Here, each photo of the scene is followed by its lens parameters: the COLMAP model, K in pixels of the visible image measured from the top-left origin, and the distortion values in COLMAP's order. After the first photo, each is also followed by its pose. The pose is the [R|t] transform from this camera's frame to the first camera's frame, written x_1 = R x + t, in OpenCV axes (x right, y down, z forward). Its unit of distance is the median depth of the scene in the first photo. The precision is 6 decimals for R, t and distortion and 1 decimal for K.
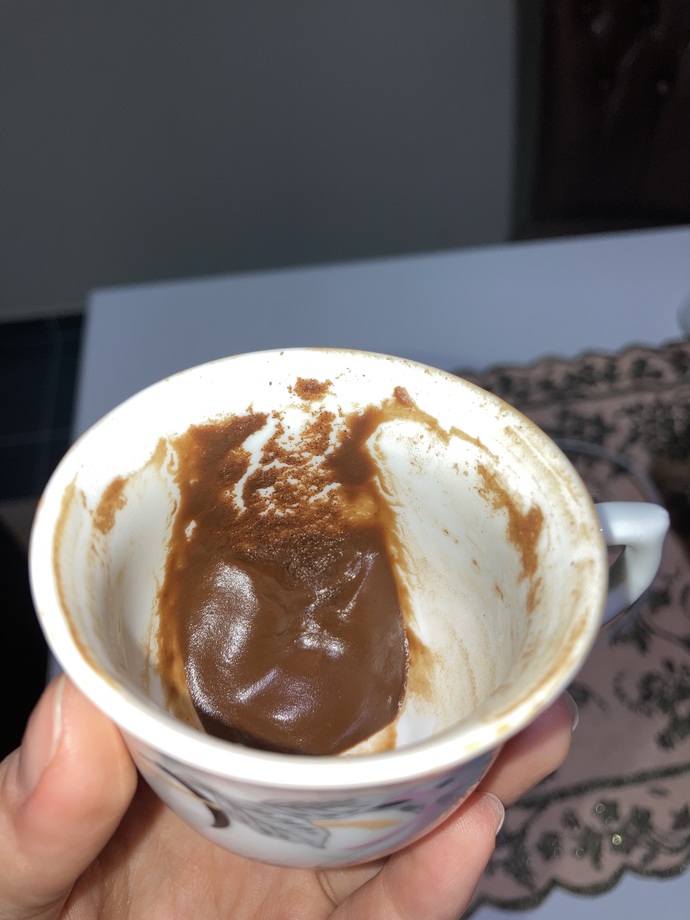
lens RADIAL K [[759.2, 0, 341.4], [0, 759.2, 422.6], [0, 0, 1]] dist [0.094774, -0.444875]
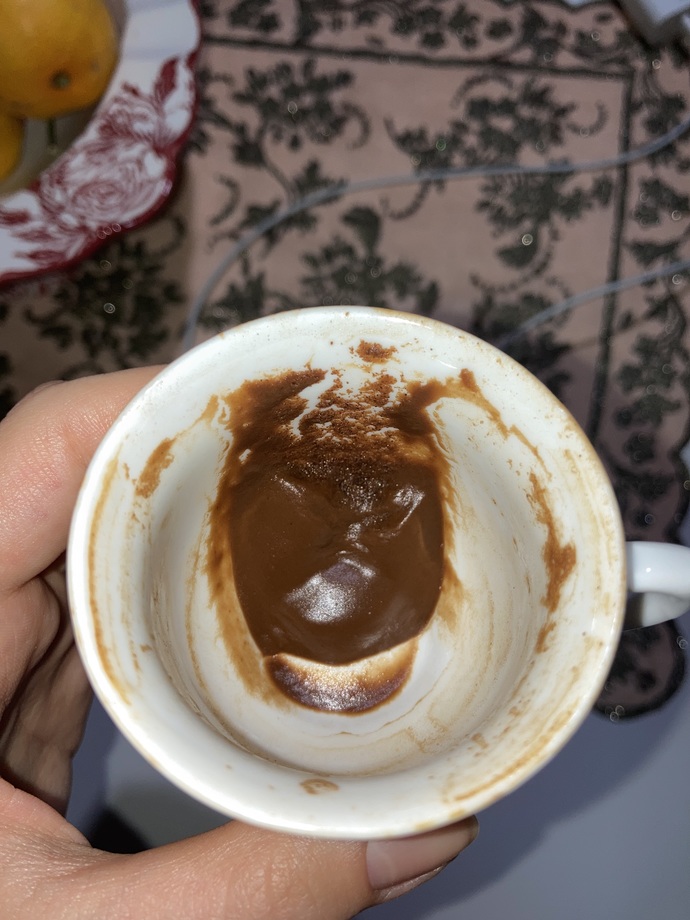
lens RADIAL K [[759.2, 0, 341.4], [0, 759.2, 422.6], [0, 0, 1]] dist [0.094774, -0.444875]
pose [[0.976610, 0.172046, -0.128965, 0.056302], [-0.115974, 0.926553, 0.357839, -0.292628], [0.181058, -0.334513, 0.924835, 0.090541]]
